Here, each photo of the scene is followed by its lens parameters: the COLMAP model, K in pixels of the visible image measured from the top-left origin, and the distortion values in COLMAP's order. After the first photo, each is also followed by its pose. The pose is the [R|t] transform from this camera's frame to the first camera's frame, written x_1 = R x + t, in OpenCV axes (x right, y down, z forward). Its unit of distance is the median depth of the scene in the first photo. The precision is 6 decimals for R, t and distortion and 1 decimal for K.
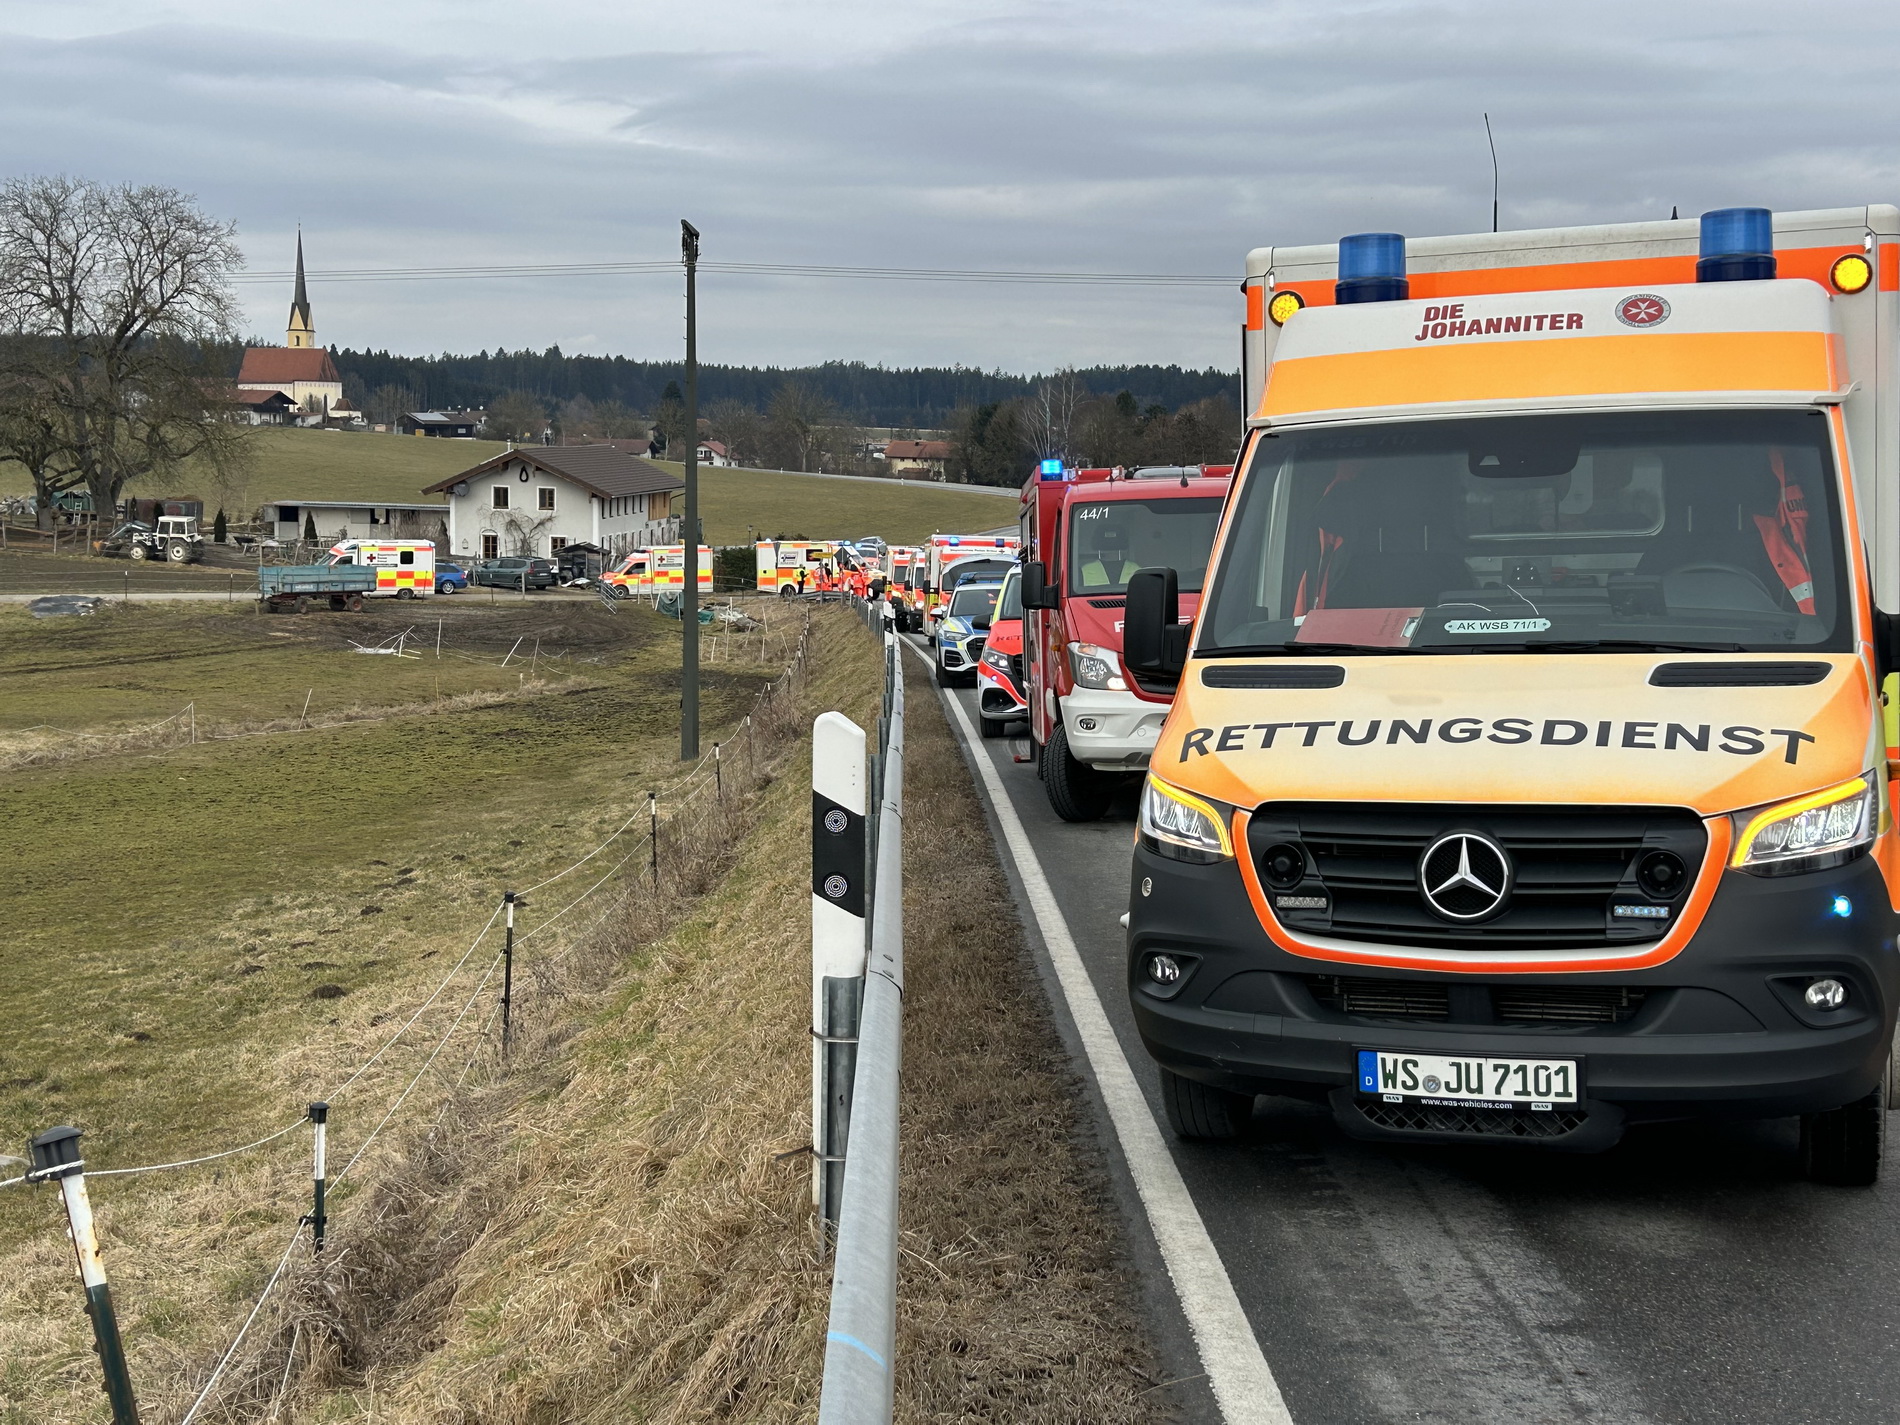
lens RADIAL K [[2452.6, 0, 943.0], [0, 2452.6, 717.2], [0, 0, 1]] dist [0.070182, 0.000000]
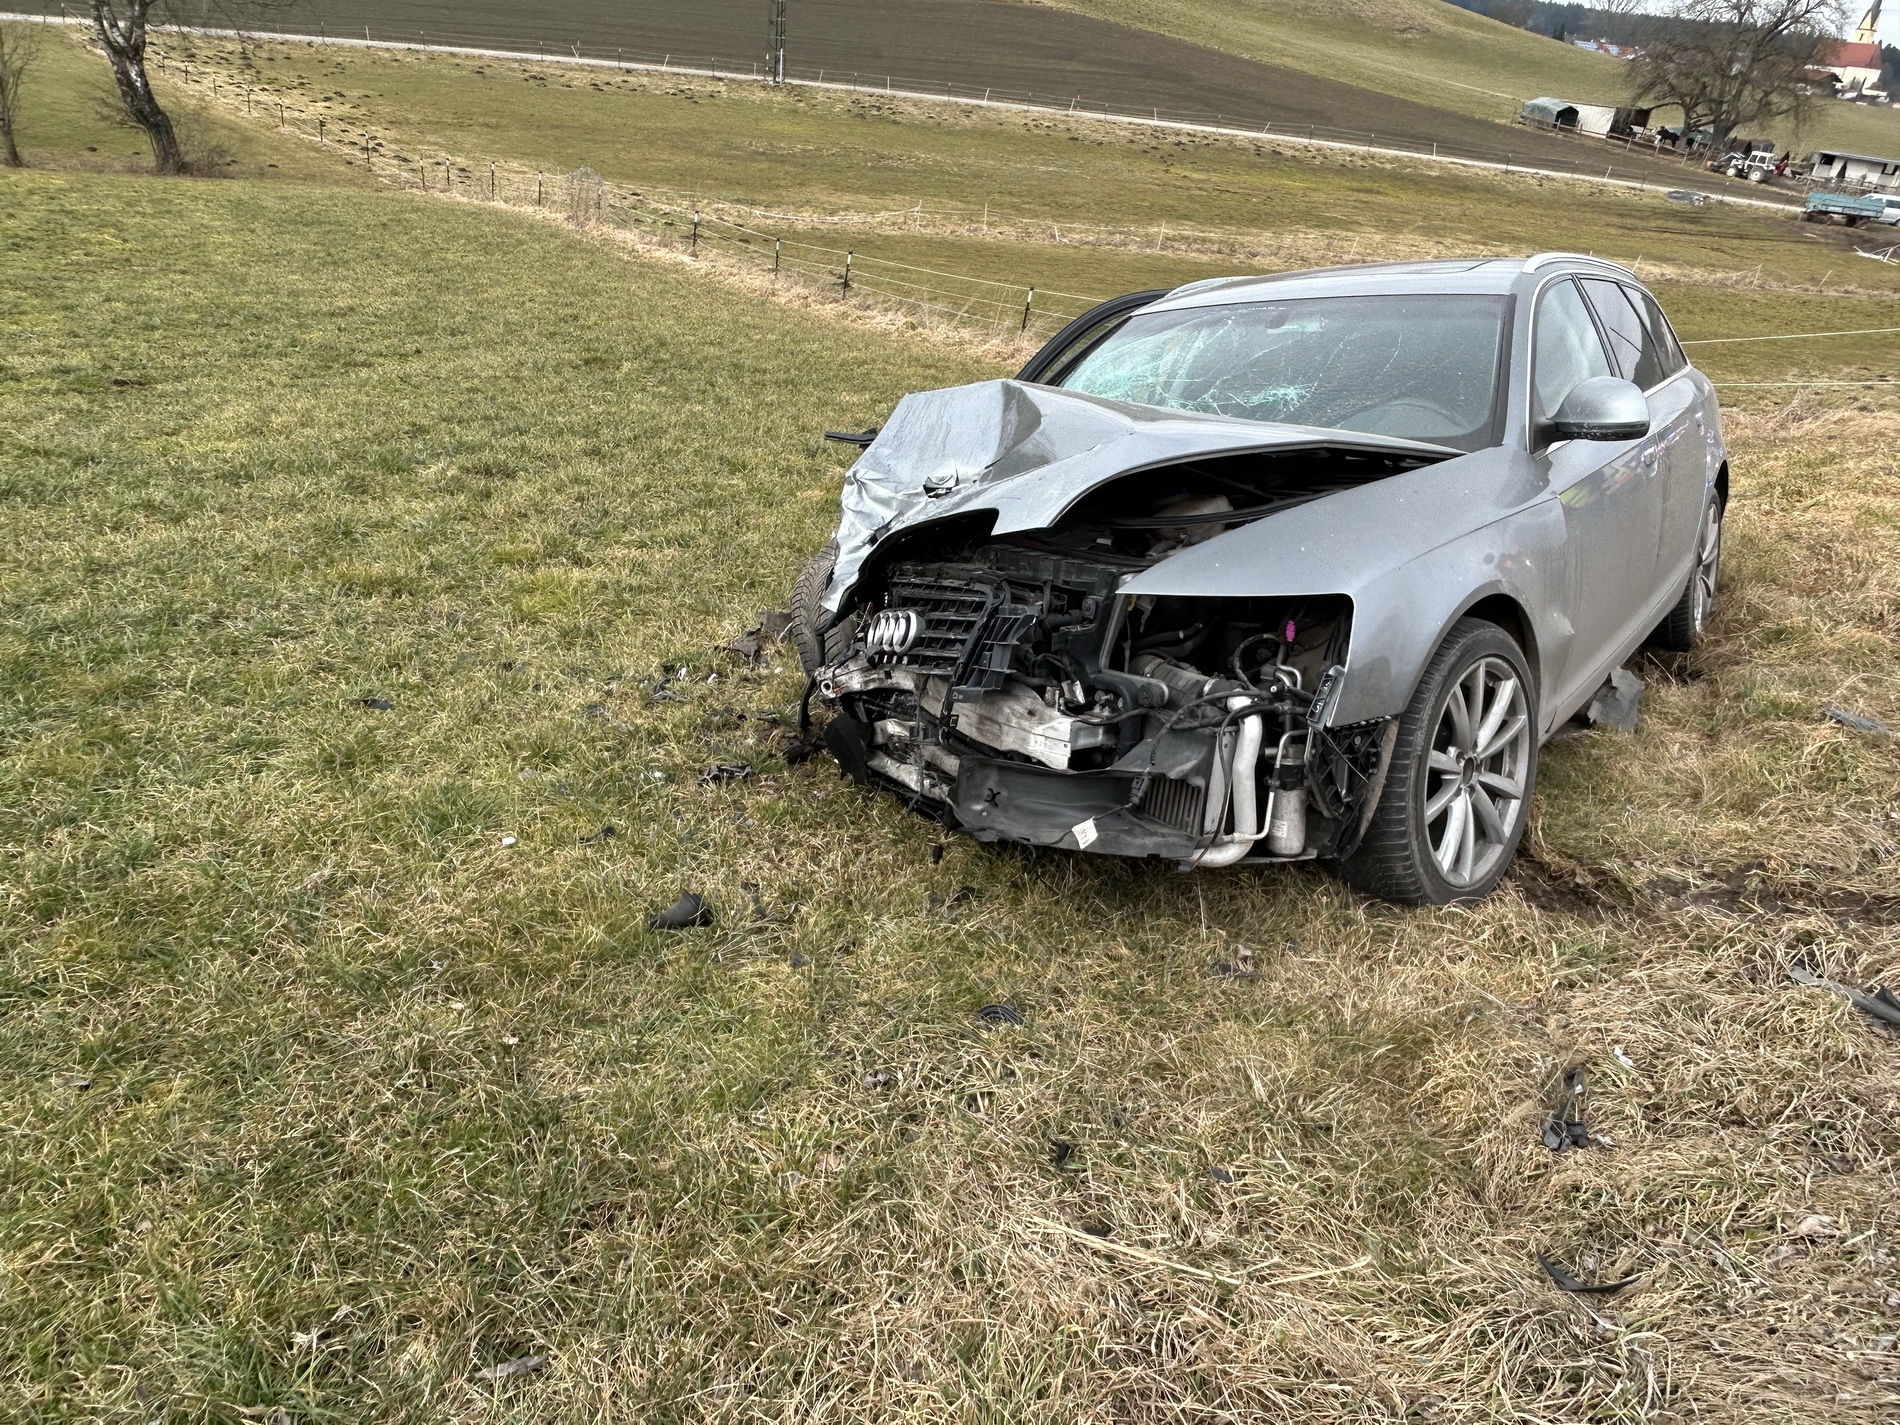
lens RADIAL K [[1337.4, 0, 941.6], [0, 1337.4, 710.4], [0, 0, 1]] dist [-0.010711, 0.007536]
pose [[0.695407, 0.392631, -0.601872, -0.002013], [-0.175302, 0.904927, 0.387784, 0.008879], [0.696906, -0.164158, 0.698122, -0.088632]]
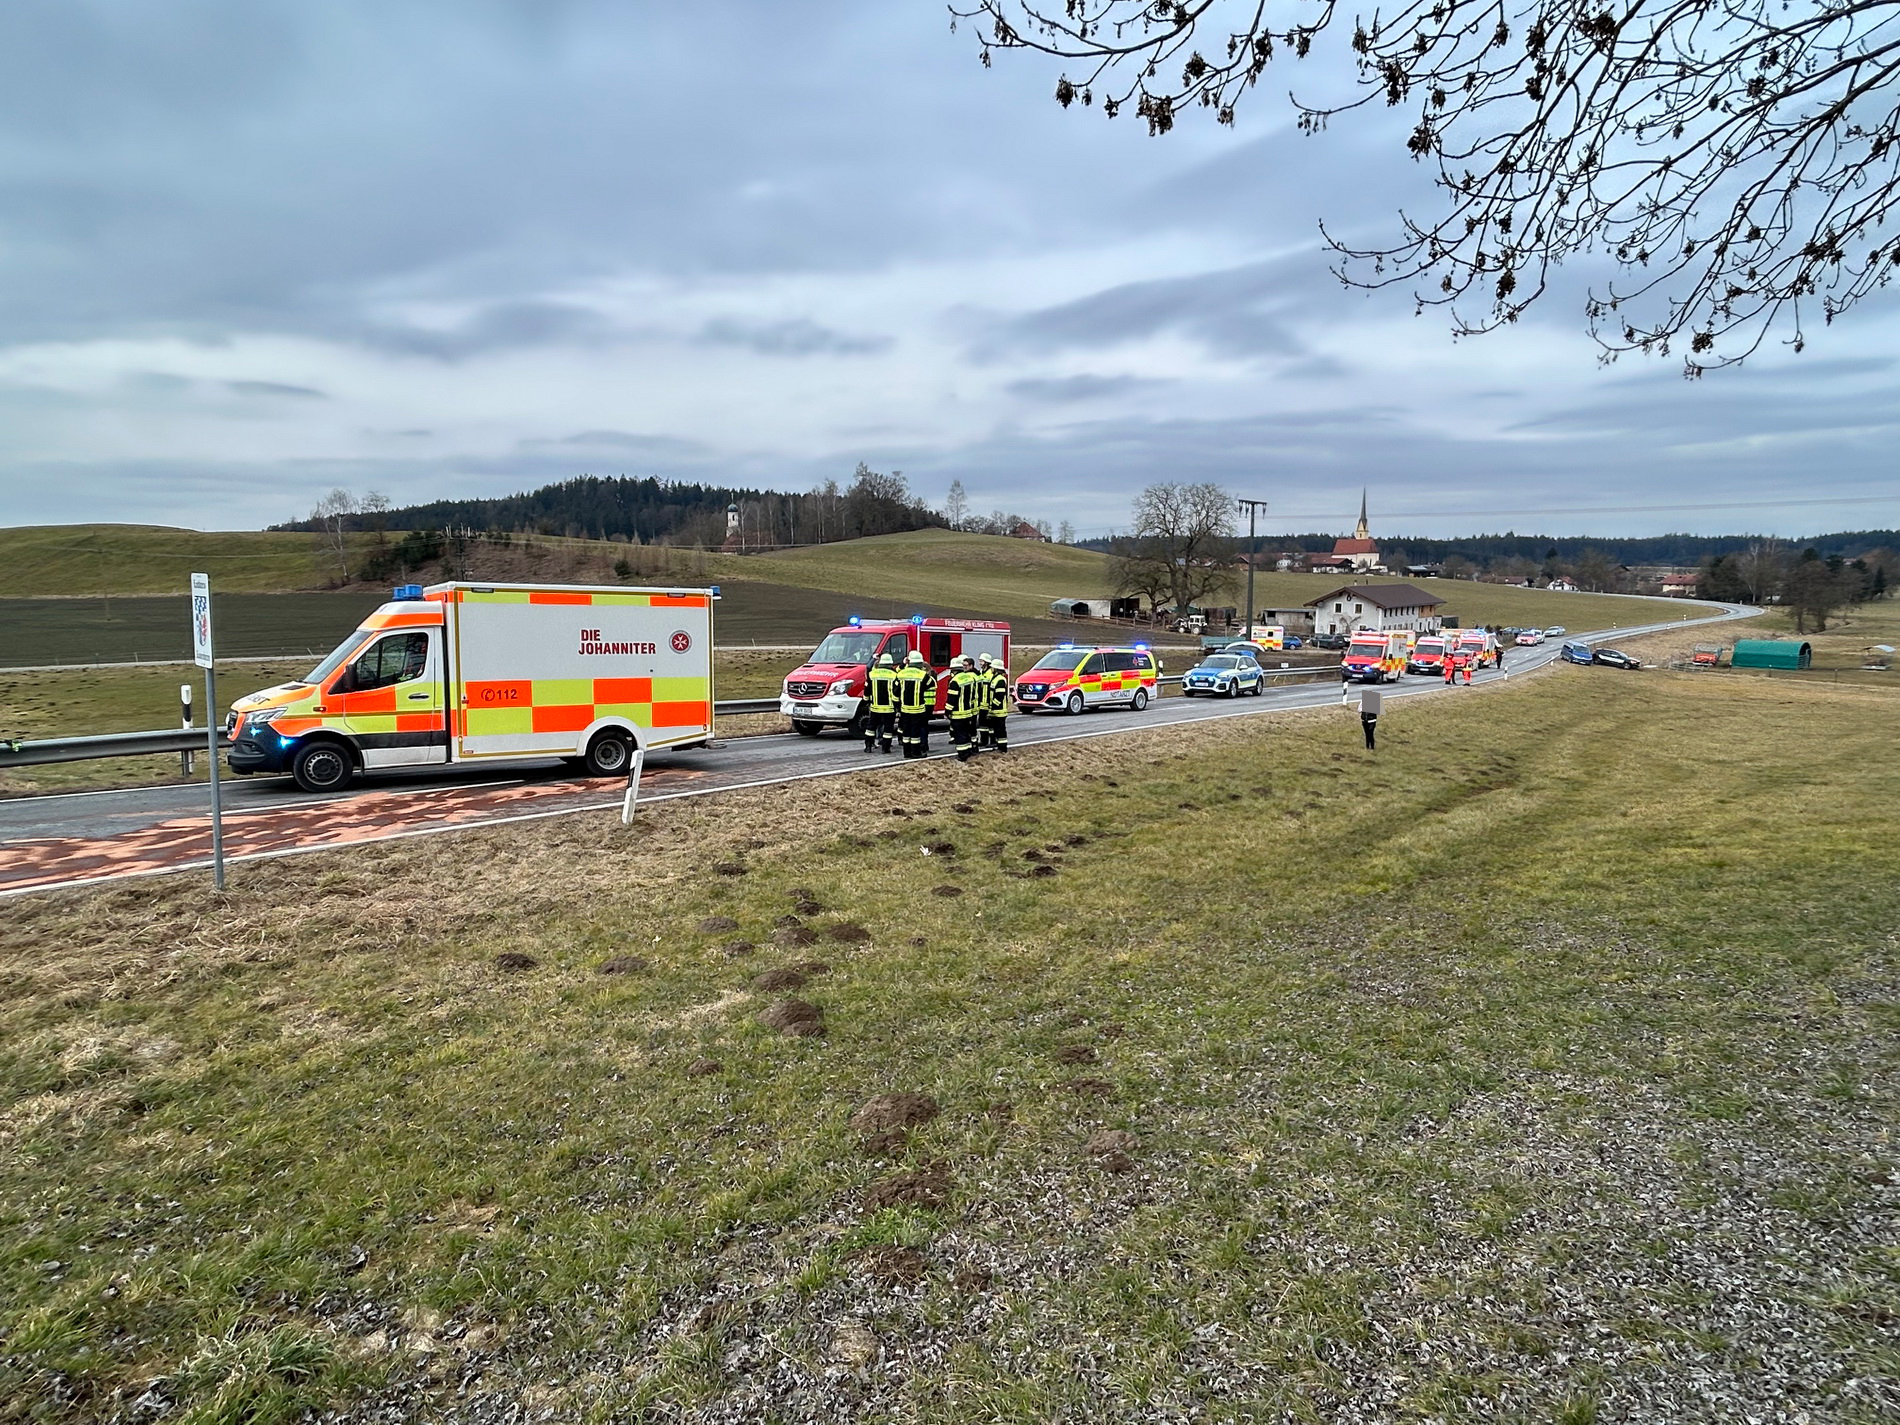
lens RADIAL K [[1066.4, 0, 970.2], [0, 1066.4, 706.6], [0, 0, 1]] dist [-0.016301, 0.002523]
pose [[0.799558, 0.059150, -0.597669, 0.146589], [-0.054048, 0.998187, 0.026483, -0.005423], [0.598152, 0.011128, 0.801305, 0.001247]]
